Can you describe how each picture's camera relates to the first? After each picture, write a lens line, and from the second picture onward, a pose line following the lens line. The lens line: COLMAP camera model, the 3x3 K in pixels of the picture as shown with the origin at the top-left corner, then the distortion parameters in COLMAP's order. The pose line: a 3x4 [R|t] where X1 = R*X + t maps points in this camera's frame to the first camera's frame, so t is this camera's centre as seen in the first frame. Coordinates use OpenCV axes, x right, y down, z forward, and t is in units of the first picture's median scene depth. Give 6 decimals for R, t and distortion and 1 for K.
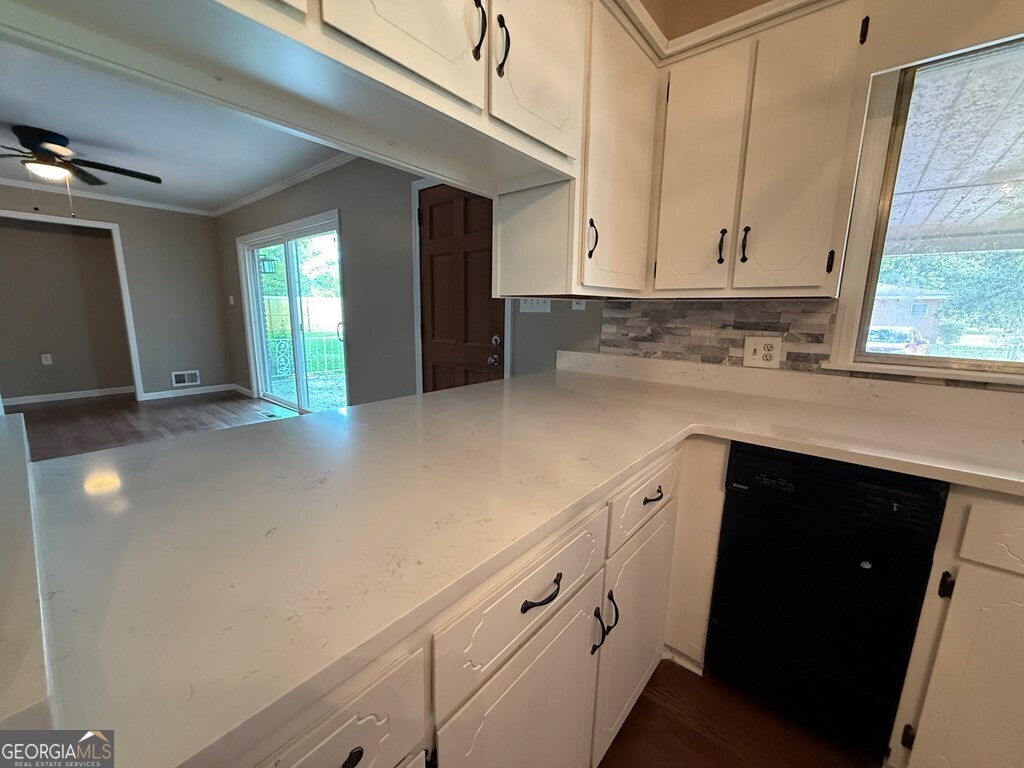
lens RADIAL K [[408.3, 0, 512.0], [0, 408.3, 386.1], [0, 0, 1]] dist [-0.001064, -0.000290]
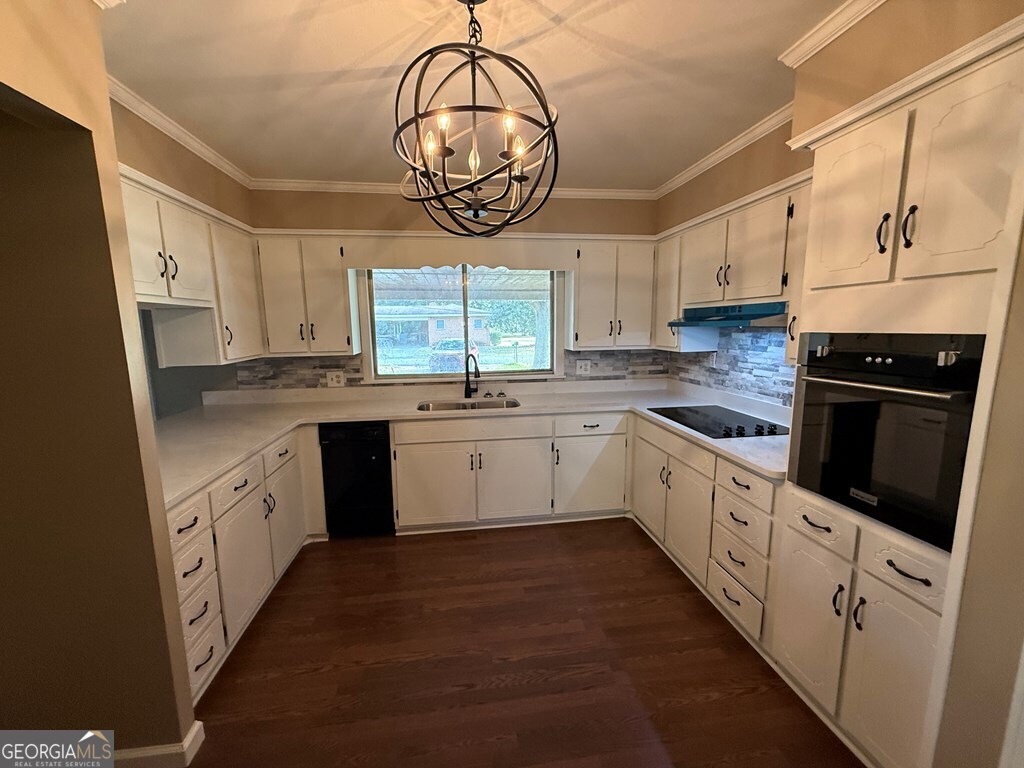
lens RADIAL K [[408.3, 0, 510.7], [0, 408.3, 385.4], [0, 0, 1]] dist [-0.001064, -0.000290]
pose [[0.670680, -0.132531, 0.729811, -0.301414], [0.158831, 0.986746, 0.033228, 0.017661], [-0.724542, 0.093632, 0.682842, -1.093435]]
